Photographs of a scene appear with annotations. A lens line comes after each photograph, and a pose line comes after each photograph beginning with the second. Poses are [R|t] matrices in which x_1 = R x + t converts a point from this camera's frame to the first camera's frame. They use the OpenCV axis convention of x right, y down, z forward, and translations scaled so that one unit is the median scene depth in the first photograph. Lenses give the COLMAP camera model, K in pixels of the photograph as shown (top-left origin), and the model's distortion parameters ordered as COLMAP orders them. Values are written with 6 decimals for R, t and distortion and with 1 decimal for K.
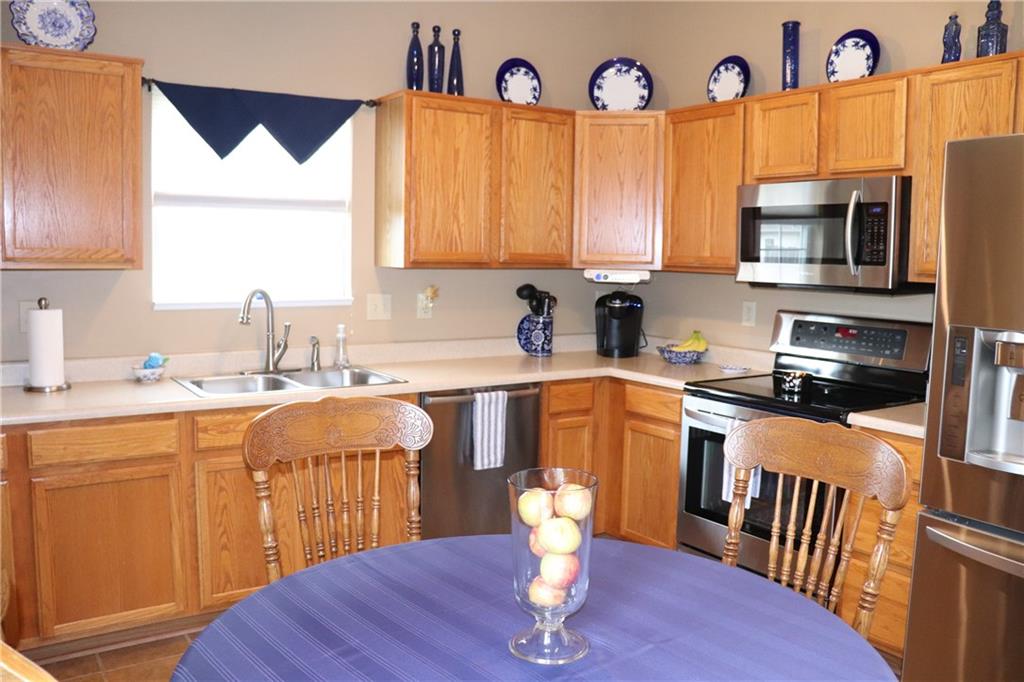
lens RADIAL K [[853.7, 0, 506.8], [0, 853.7, 342.0], [0, 0, 1]] dist [-0.168577, 0.153356]
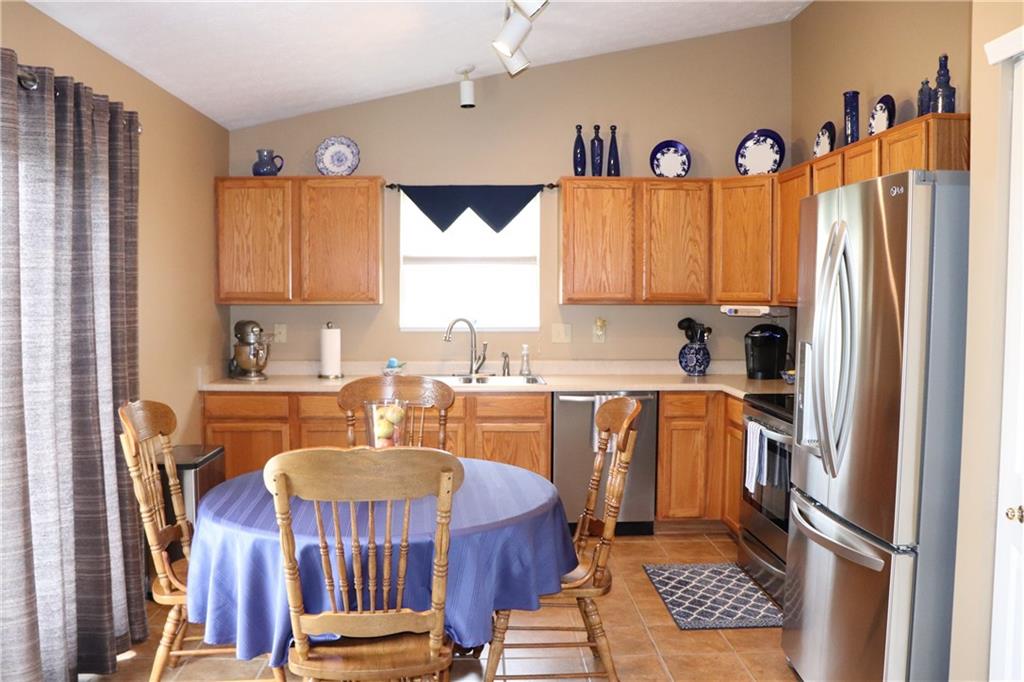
lens RADIAL K [[853.7, 0, 505.1], [0, 853.7, 349.6], [0, 0, 1]] dist [-0.168577, 0.153356]
pose [[0.852921, 0.019703, -0.521668, 0.522180], [-0.041965, 0.998641, -0.030894, 0.033346], [0.520350, 0.048242, 0.852589, -0.227926]]
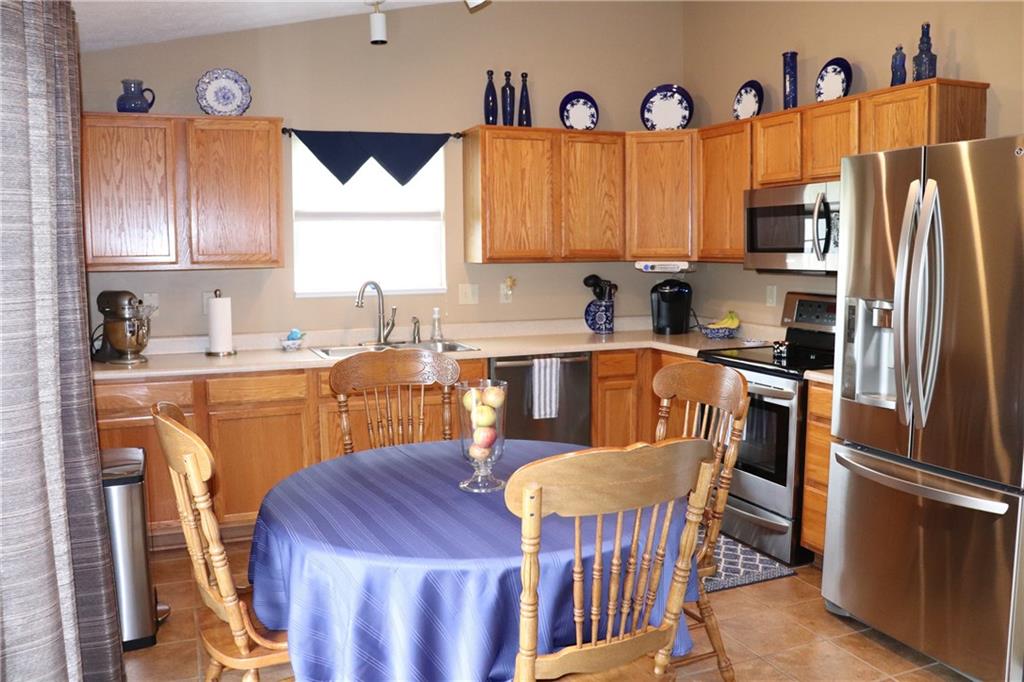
lens RADIAL K [[853.7, 0, 509.3], [0, 853.7, 344.4], [0, 0, 1]] dist [-0.168577, 0.153356]
pose [[0.980457, -0.003496, -0.196701, 0.172068], [0.004859, 0.999967, 0.006447, 0.027816], [0.196672, -0.007277, 0.980442, -0.257924]]
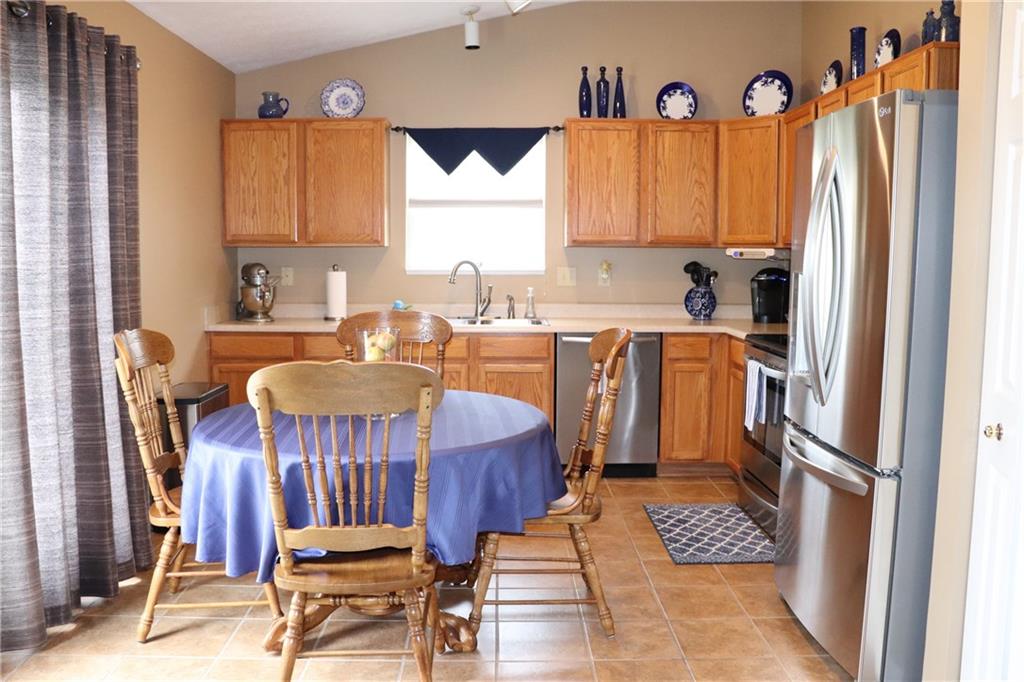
lens RADIAL K [[853.7, 0, 508.6], [0, 853.7, 344.9], [0, 0, 1]] dist [-0.168577, 0.153356]
pose [[0.840887, 0.044078, -0.539413, 0.550253], [-0.045587, 0.998905, 0.010559, 0.062401], [0.539287, 0.015711, 0.841975, -0.214297]]
